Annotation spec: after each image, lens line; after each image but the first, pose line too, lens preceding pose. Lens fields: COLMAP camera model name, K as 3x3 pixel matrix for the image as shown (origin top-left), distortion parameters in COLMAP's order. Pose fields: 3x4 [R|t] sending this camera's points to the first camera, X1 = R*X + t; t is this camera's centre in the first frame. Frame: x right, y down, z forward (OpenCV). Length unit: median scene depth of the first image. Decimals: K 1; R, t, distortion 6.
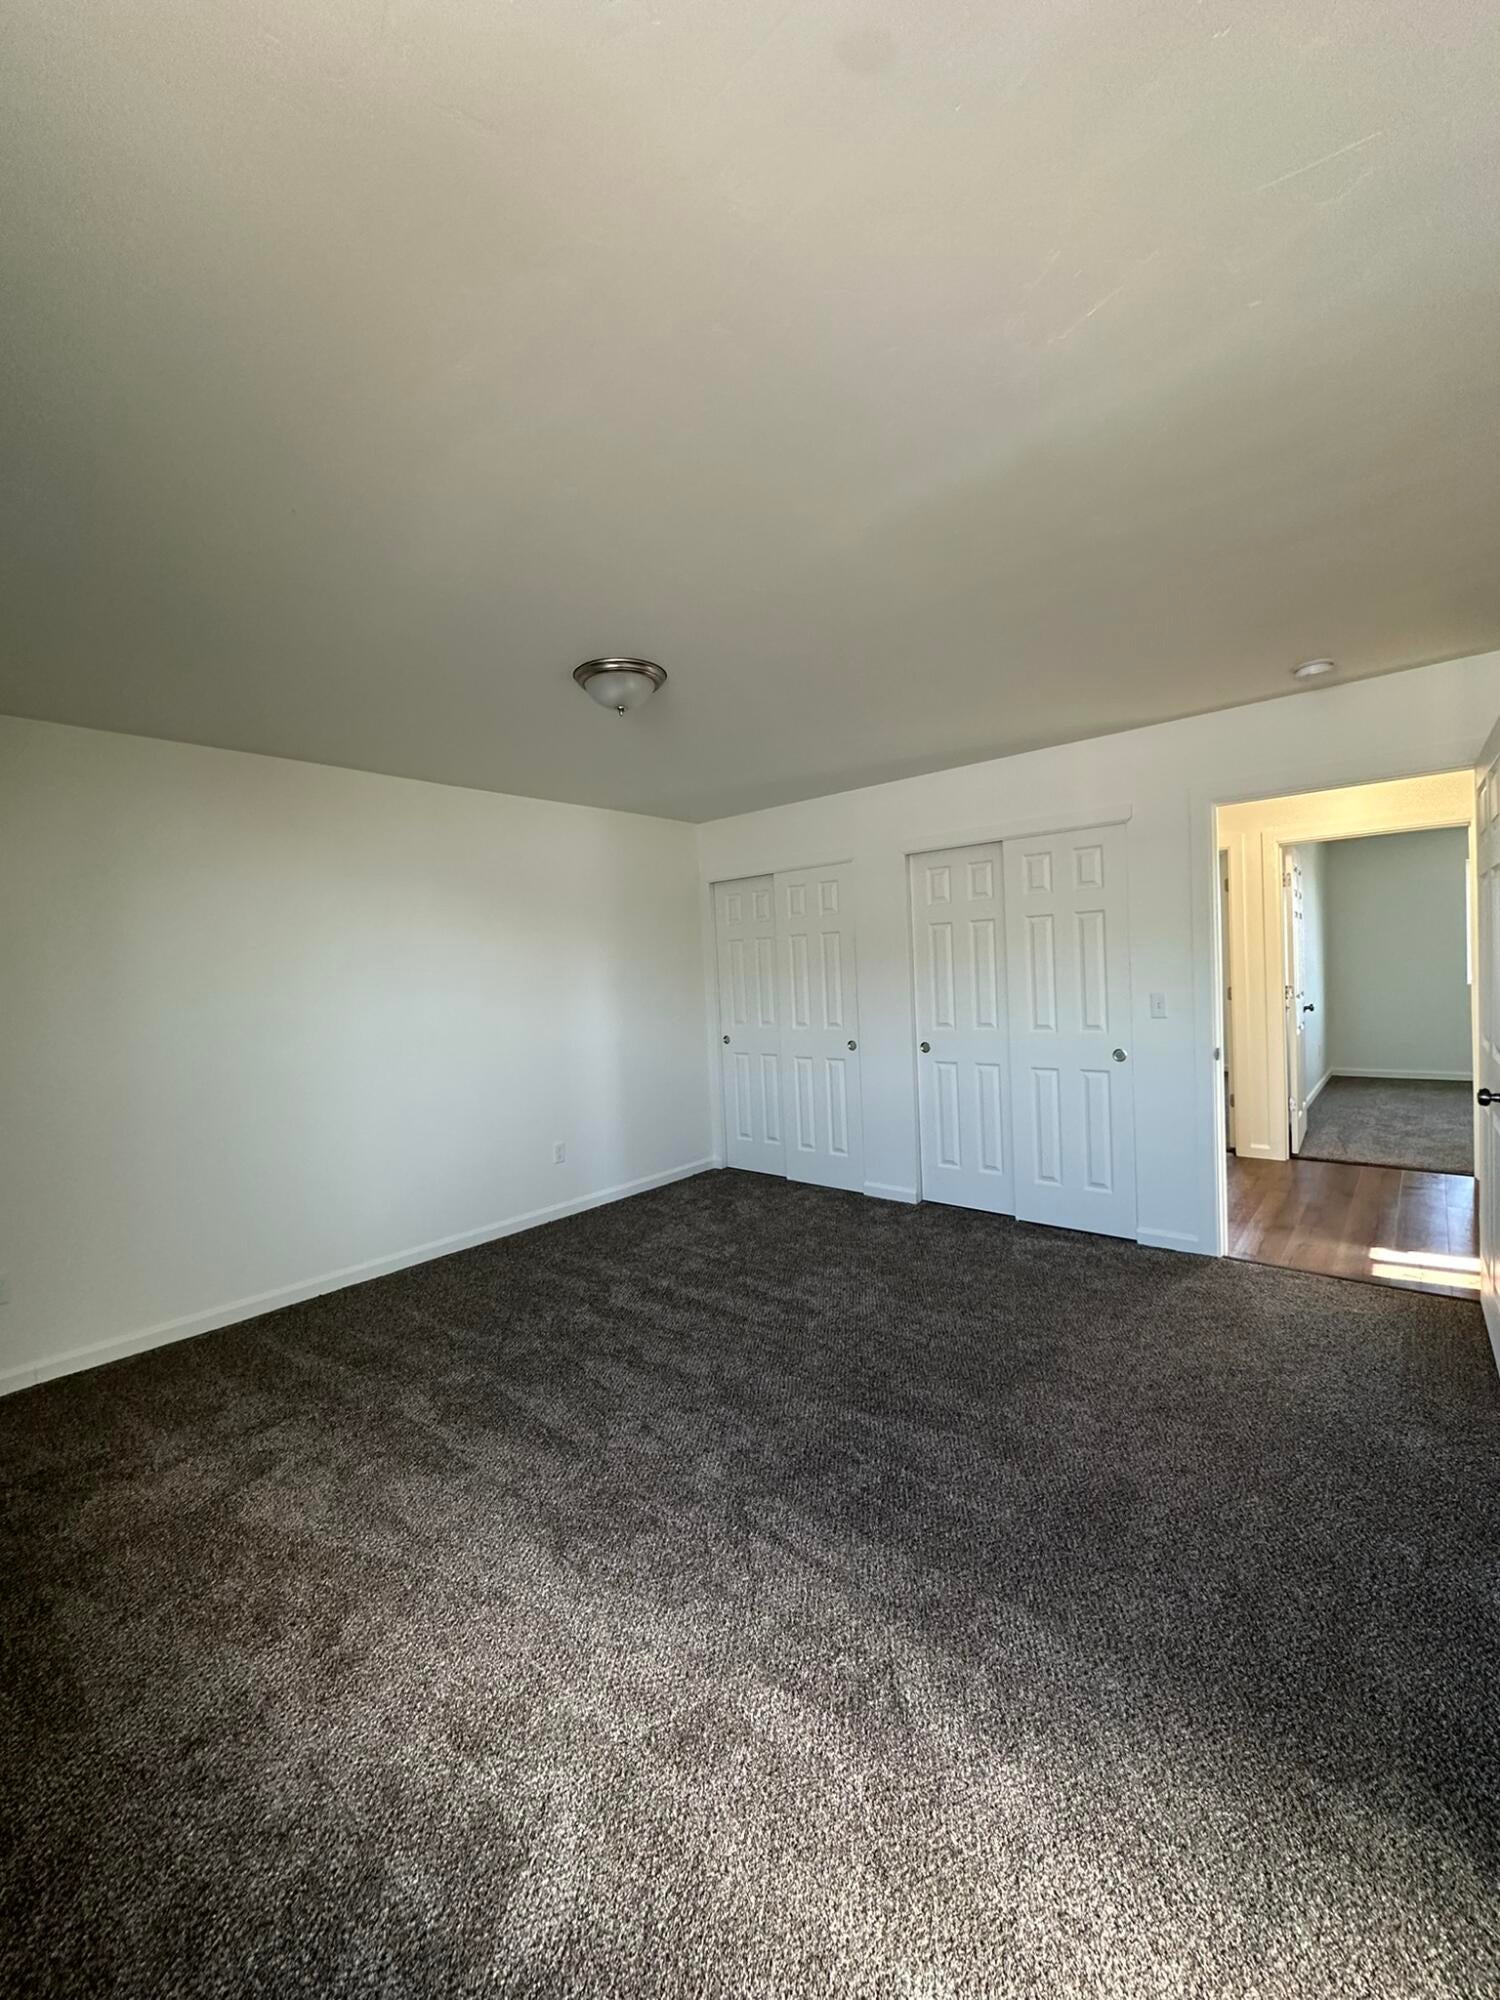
lens RADIAL K [[795.0, 0, 745.8], [0, 795.0, 996.6], [0, 0, 1]] dist [-0.002210, -0.000398]
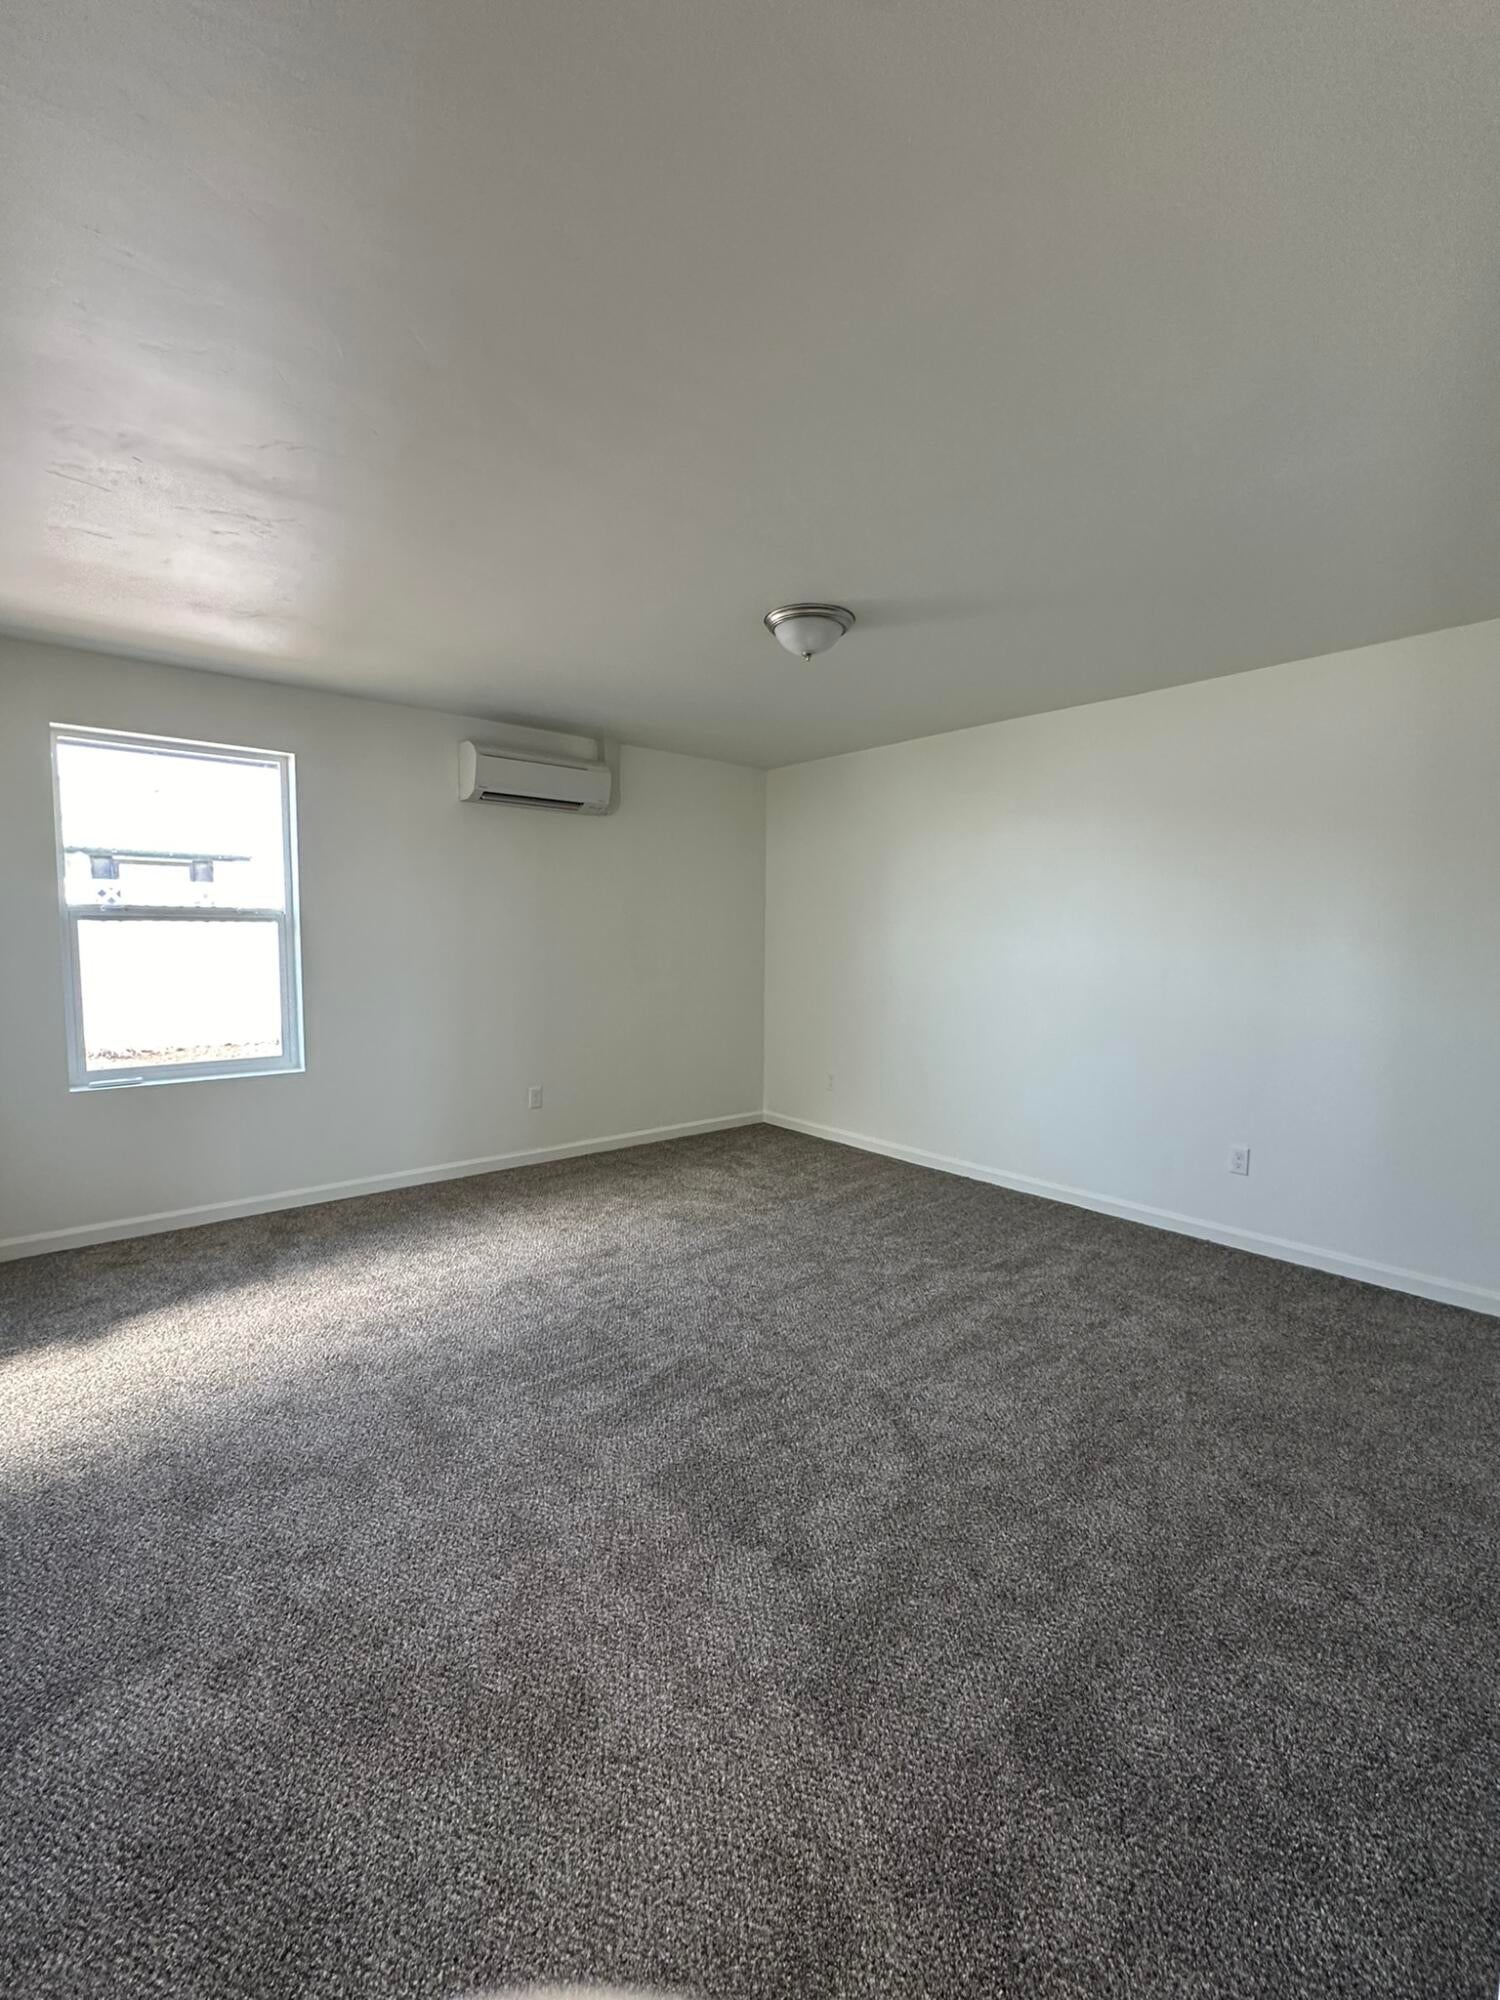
lens RADIAL K [[795.0, 0, 745.8], [0, 795.0, 996.6], [0, 0, 1]] dist [-0.002210, -0.000398]
pose [[-0.130344, 0.125033, -0.983553, 0.910981], [-0.029408, 0.991092, 0.129888, -0.071019], [0.991033, 0.045855, -0.125506, 1.044174]]
